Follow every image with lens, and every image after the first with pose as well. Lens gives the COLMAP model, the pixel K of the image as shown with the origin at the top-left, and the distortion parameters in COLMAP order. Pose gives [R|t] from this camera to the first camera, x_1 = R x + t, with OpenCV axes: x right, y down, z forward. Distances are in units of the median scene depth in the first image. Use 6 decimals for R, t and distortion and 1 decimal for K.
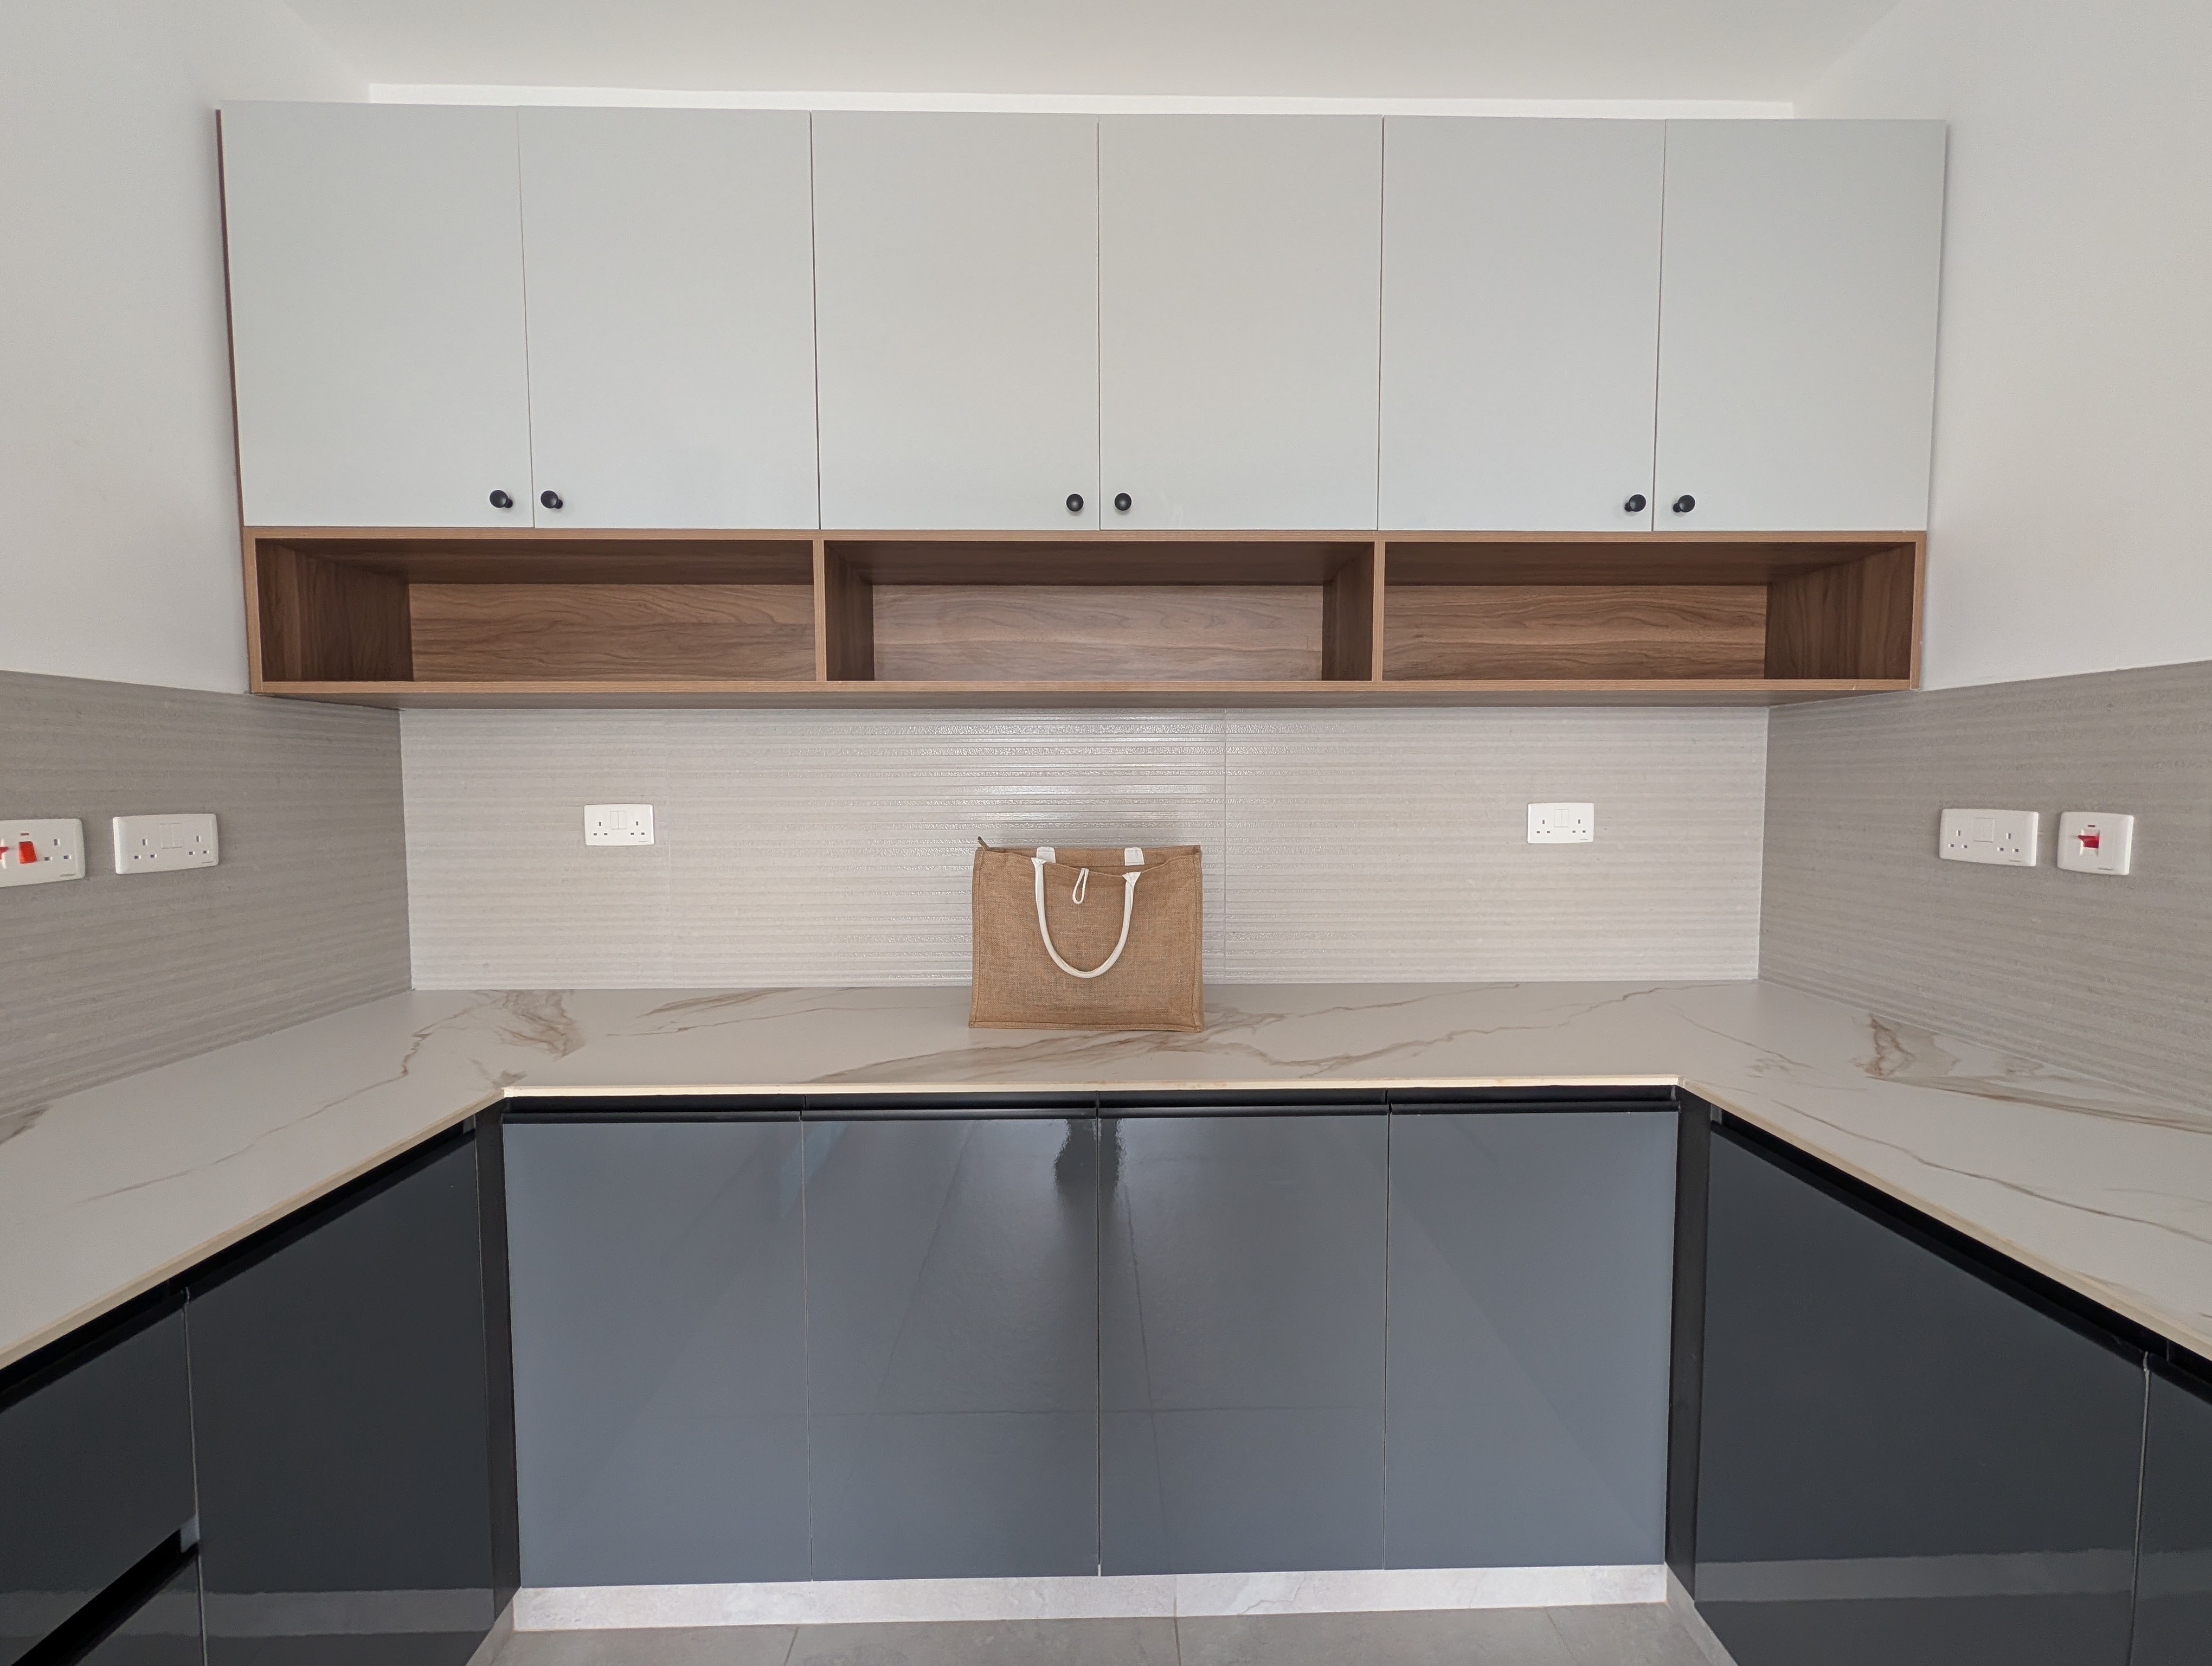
lens RADIAL K [[851.9, 0, 1101.1], [0, 851.9, 831.1], [0, 0, 1]] dist [0.000035, -0.000029]
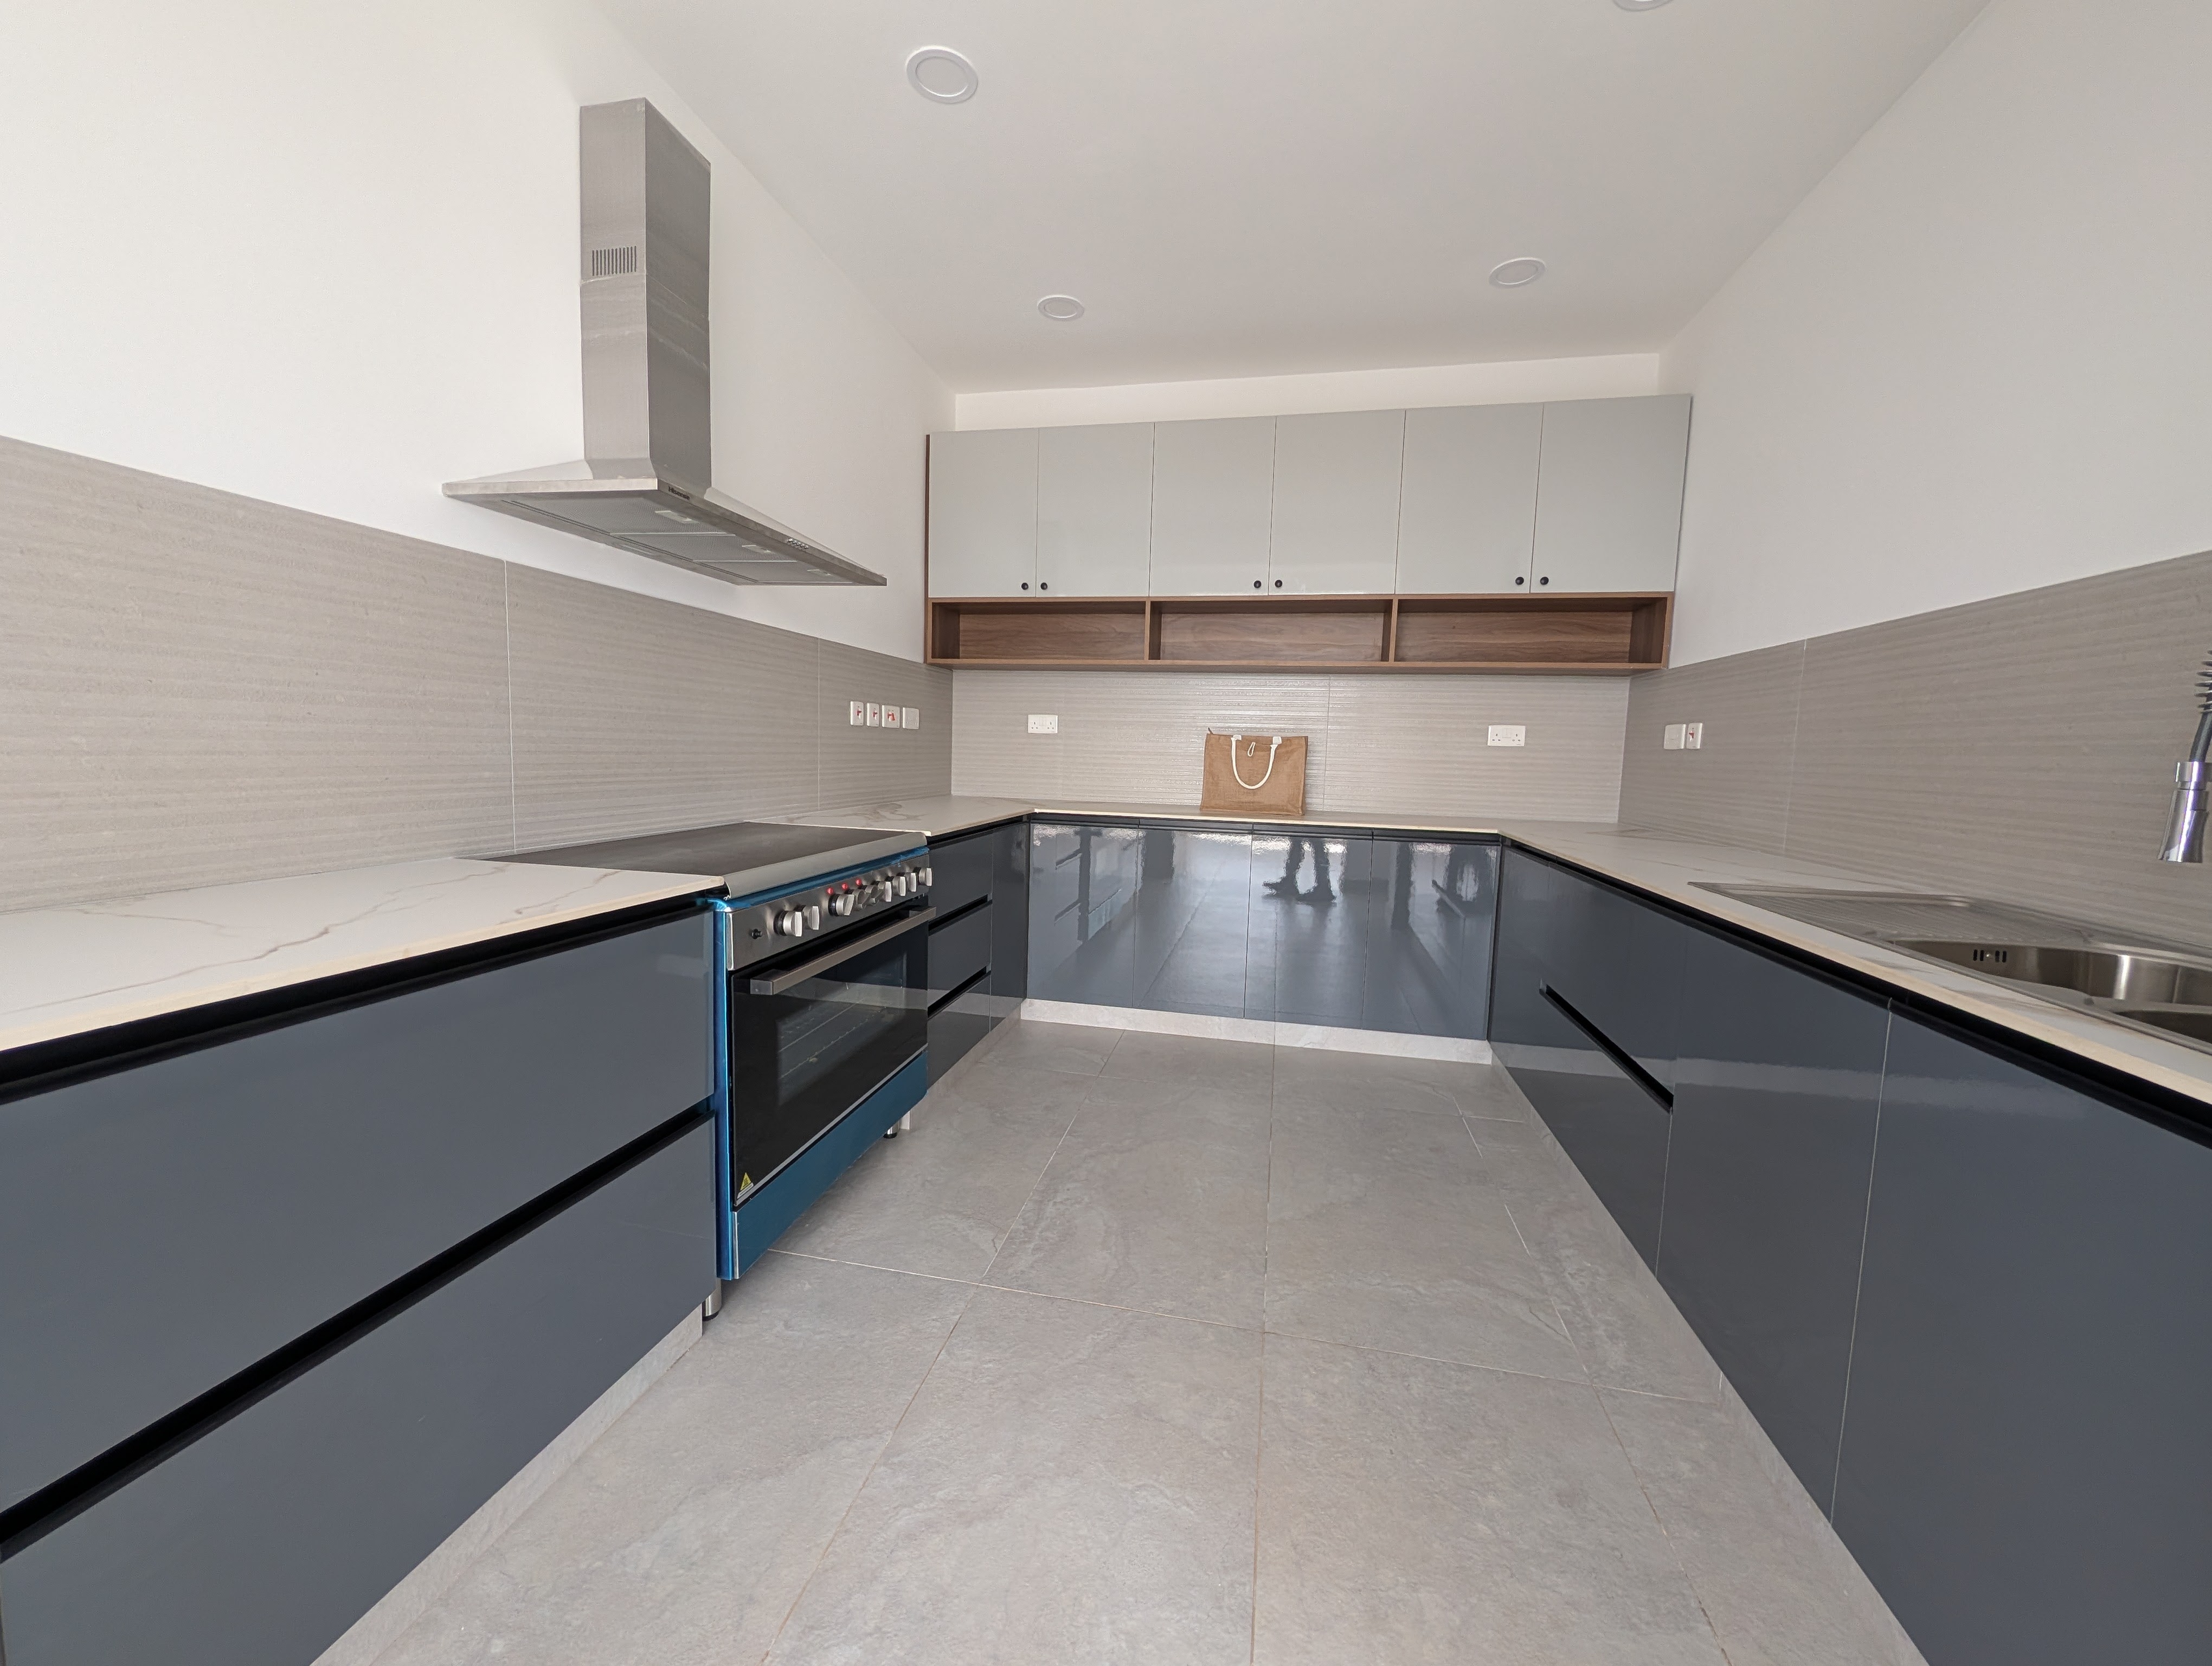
lens RADIAL K [[851.9, 0, 1098.8], [0, 851.9, 824.8], [0, 0, 1]] dist [0.000035, -0.000029]
pose [[0.973095, 0.051593, -0.224554, 0.090959], [-0.046399, 0.998521, 0.028349, 0.198217], [0.225685, -0.017167, 0.974049, -1.206440]]
